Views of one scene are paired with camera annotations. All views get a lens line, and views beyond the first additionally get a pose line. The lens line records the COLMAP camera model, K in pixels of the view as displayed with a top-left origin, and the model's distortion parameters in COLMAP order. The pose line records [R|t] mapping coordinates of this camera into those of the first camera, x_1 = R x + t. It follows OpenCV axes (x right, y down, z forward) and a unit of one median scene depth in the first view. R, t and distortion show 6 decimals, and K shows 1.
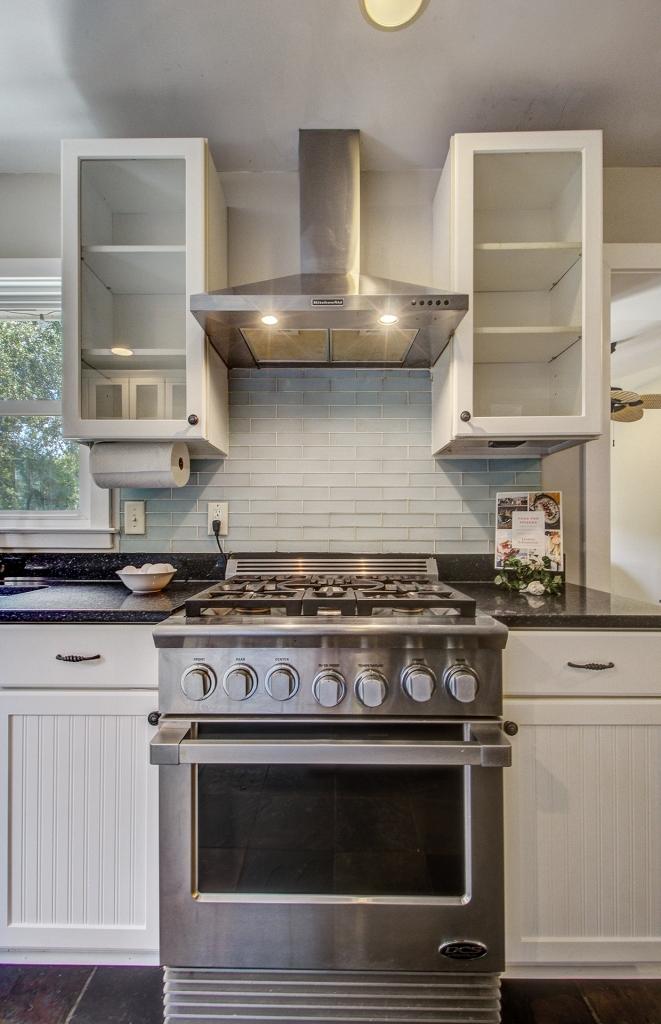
lens RADIAL K [[486.2, 0, 332.7], [0, 486.2, 522.9], [0, 0, 1]] dist [0.014627, -0.000242]
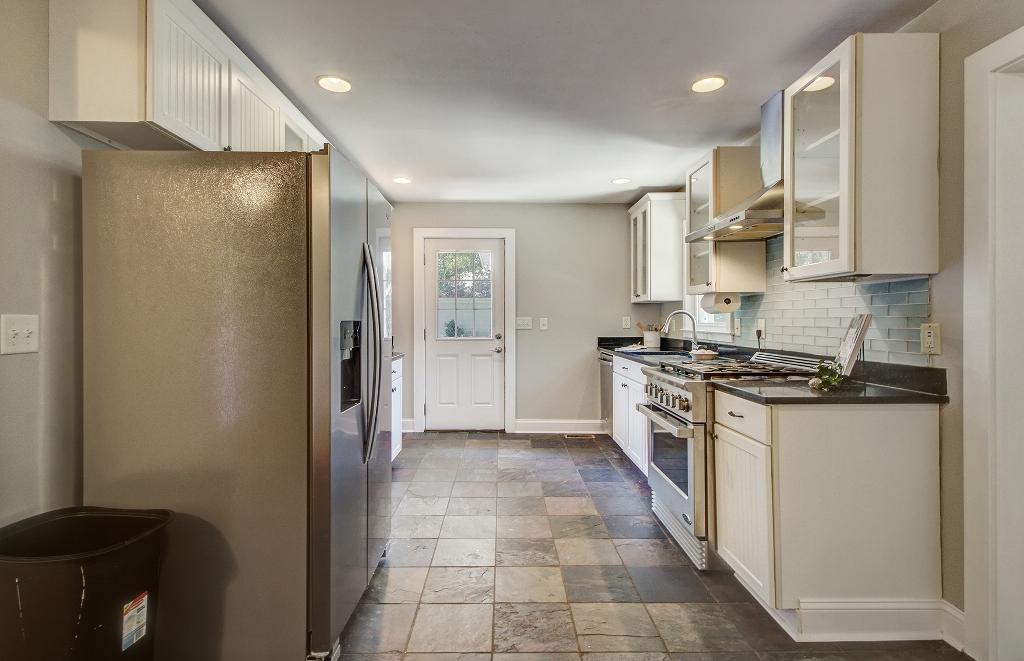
lens RADIAL K [[494.9, 0, 512.3], [0, 494.9, 316.3], [0, 0, 1]] dist [0.004358, 0.000431]
pose [[0.043692, -0.003496, -0.999039, 1.642859], [0.012309, 0.999920, -0.002961, -0.064027], [0.998969, -0.012168, 0.043732, 0.041902]]
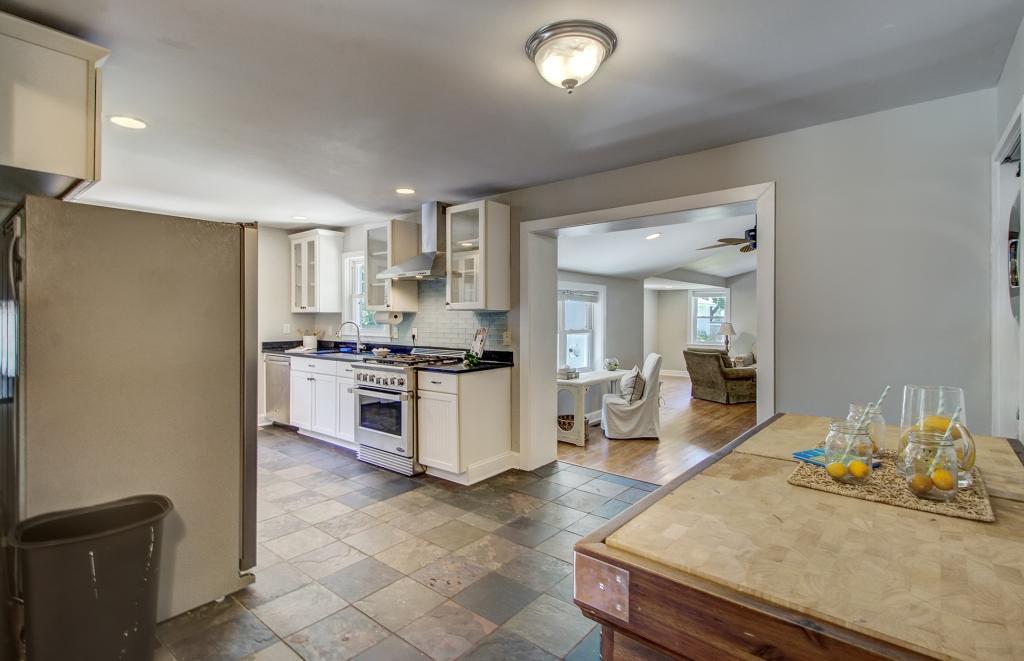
lens RADIAL K [[479.9, 0, 494.8], [0, 479.9, 310.2], [0, 0, 1]] dist [0.025166, -0.012922]
pose [[0.773250, -0.006090, -0.634072, 2.099352], [0.007422, 0.999972, -0.000553, -0.155569], [0.634058, -0.004278, 0.773274, -0.957706]]
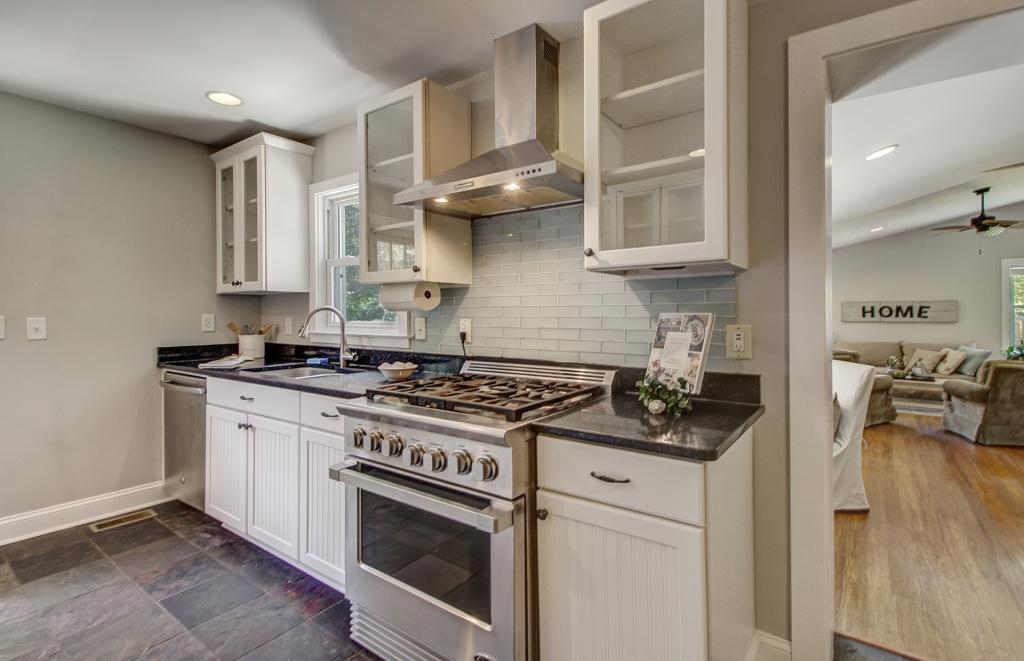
lens RADIAL K [[479.9, 0, 494.8], [0, 479.9, 310.2], [0, 0, 1]] dist [0.025166, -0.012922]
pose [[0.813290, -0.003500, -0.581848, 0.684101], [0.007966, 0.999955, 0.005120, -0.079610], [0.581804, -0.008799, 0.813282, -0.056774]]
